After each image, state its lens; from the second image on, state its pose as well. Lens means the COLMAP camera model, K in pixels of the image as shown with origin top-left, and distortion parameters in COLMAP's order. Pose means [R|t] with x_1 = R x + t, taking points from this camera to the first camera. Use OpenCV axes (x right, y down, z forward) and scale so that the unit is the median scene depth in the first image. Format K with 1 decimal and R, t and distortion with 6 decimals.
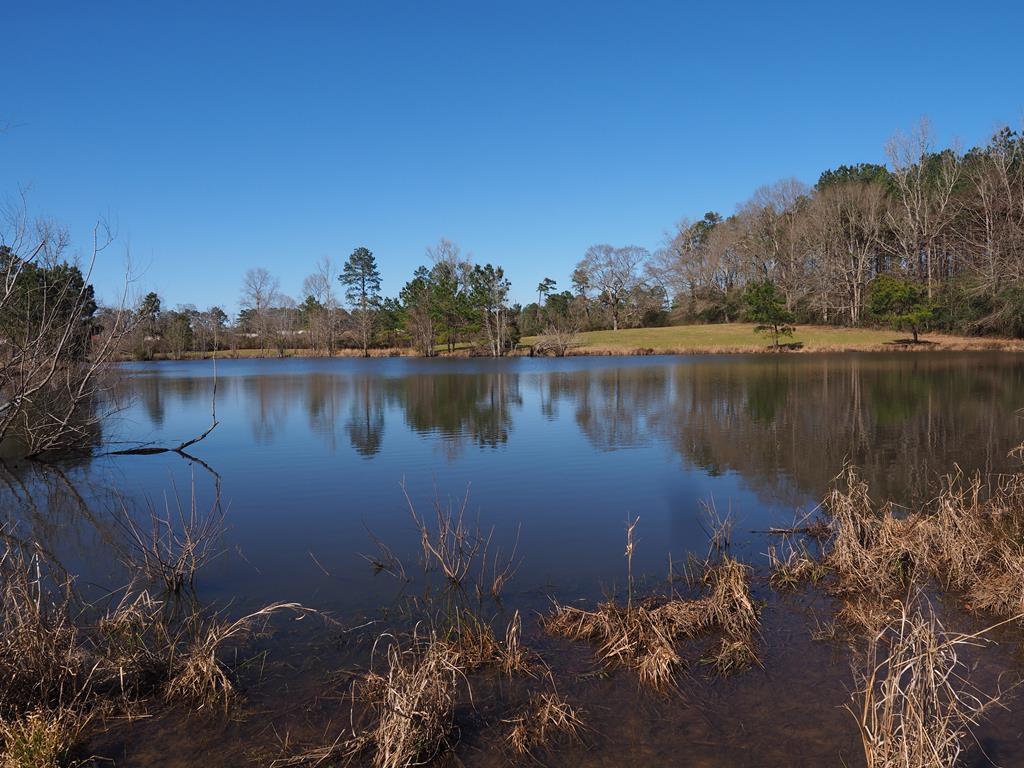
lens RADIAL K [[754.1, 0, 512.0], [0, 754.1, 384.0], [0, 0, 1]] dist [-0.007045, -0.003020]
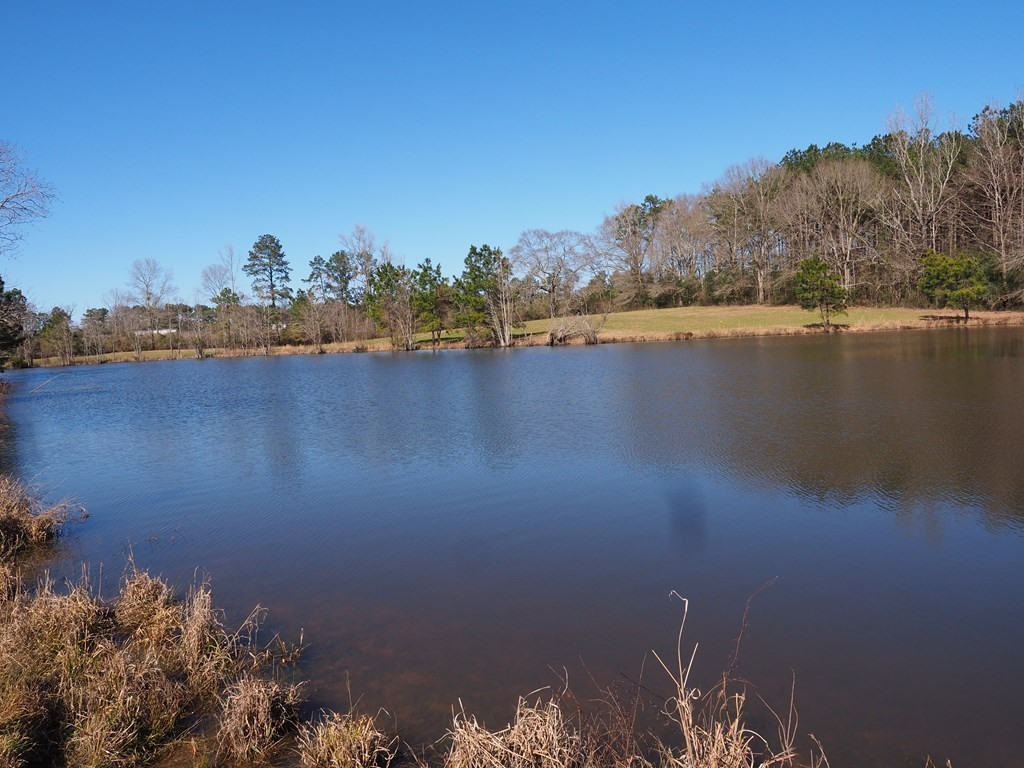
lens RADIAL K [[754.1, 0, 512.0], [0, 754.1, 384.0], [0, 0, 1]] dist [-0.007045, -0.003020]
pose [[0.981716, -0.042211, 0.185612, -0.105425], [0.040287, 0.999088, 0.014128, -0.002804], [-0.186039, -0.006392, 0.982521, 0.065612]]
